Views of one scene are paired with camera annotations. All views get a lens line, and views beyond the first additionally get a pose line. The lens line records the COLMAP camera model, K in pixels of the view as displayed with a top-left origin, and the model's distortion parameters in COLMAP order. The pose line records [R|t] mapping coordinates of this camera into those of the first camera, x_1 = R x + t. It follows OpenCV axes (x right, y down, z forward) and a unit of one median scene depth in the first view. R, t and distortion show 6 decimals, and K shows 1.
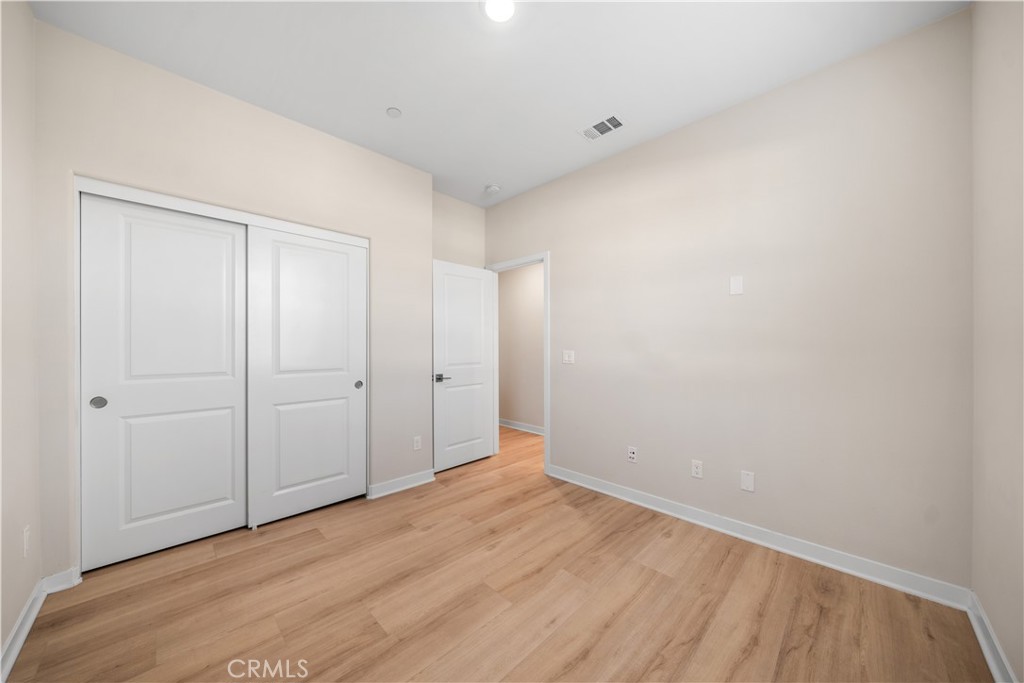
lens RADIAL K [[345.1, 0, 503.2], [0, 345.1, 340.2], [0, 0, 1]] dist [-0.017183, 0.000130]
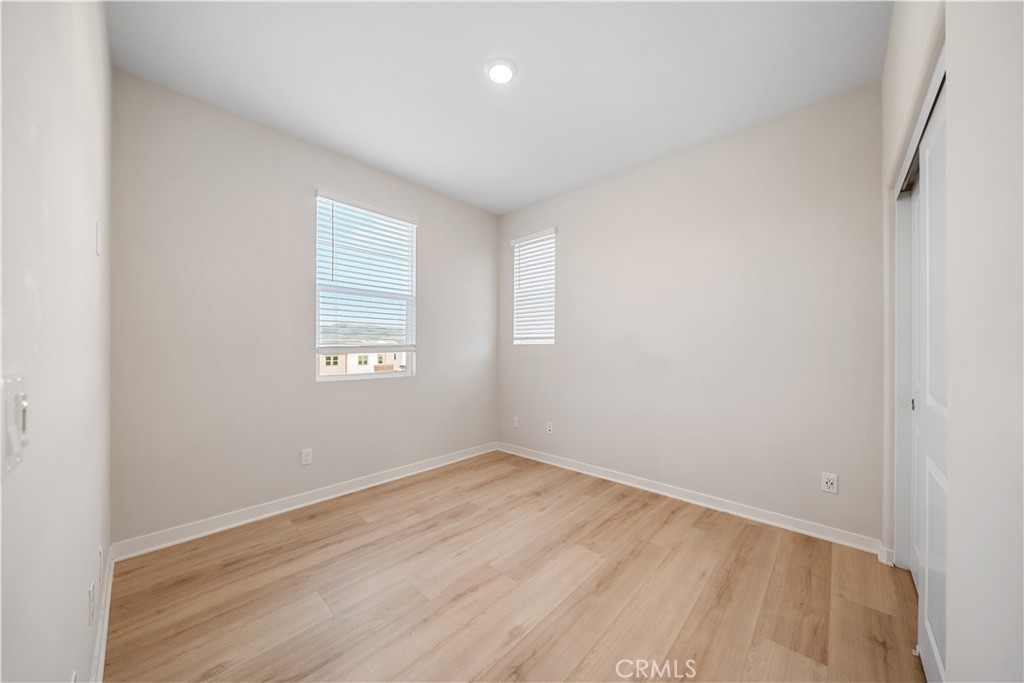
lens RADIAL K [[351.5, 0, 511.7], [0, 351.5, 346.3], [0, 0, 1]] dist [-0.001420, -0.000071]
pose [[-0.998677, -0.004828, -0.051186, 0.014391], [-0.004205, 0.999916, -0.012274, 0.033996], [0.051241, -0.012043, -0.998614, 2.098779]]
